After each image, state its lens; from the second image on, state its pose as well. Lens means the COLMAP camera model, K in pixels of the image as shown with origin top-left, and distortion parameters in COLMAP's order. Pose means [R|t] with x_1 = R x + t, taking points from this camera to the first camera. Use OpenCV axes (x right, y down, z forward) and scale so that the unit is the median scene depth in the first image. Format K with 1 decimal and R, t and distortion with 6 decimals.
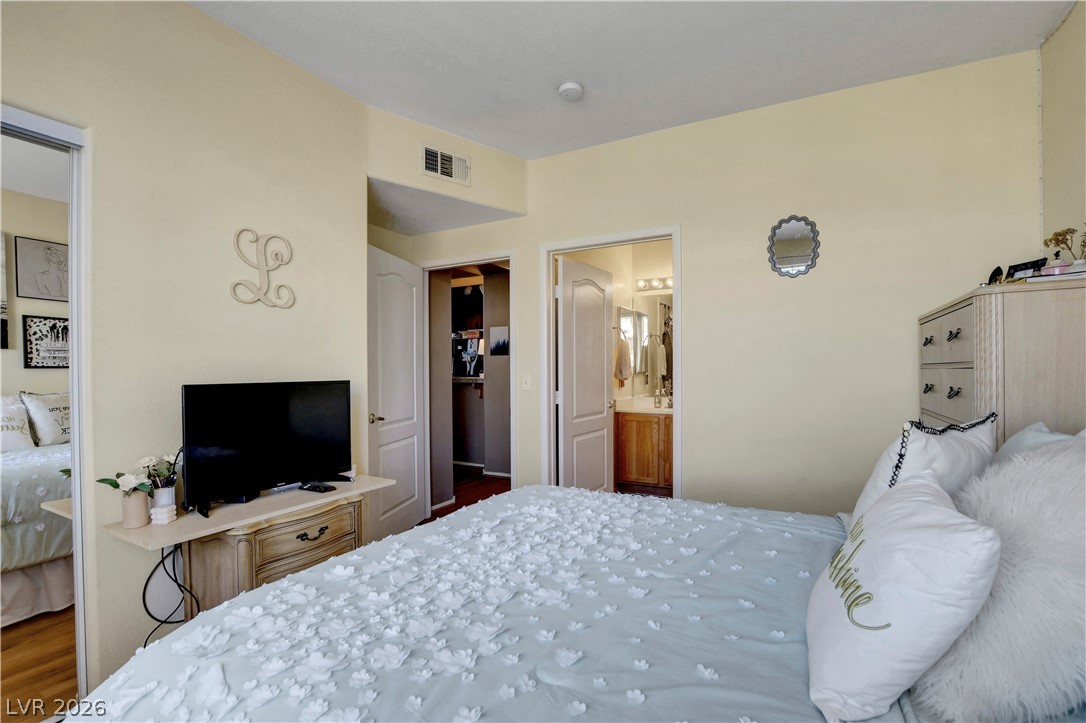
lens RADIAL K [[501.2, 0, 542.2], [0, 501.2, 365.3], [0, 0, 1]] dist [-0.028668, 0.000517]
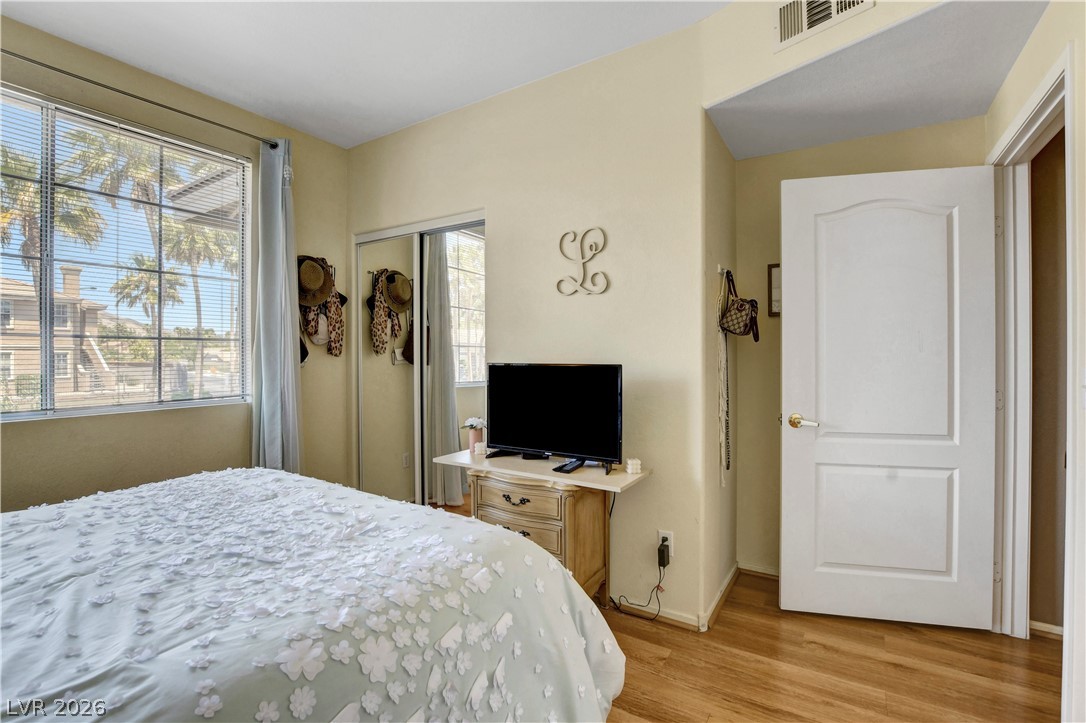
lens RADIAL K [[486.4, 0, 543.6], [0, 486.4, 354.0], [0, 0, 1]] dist [-0.028679, 0.000287]
pose [[-0.055629, 0.005427, -0.998437, 0.530141], [0.008983, 0.999947, 0.004935, 0.006140], [0.998411, -0.008694, -0.055675, 0.963065]]
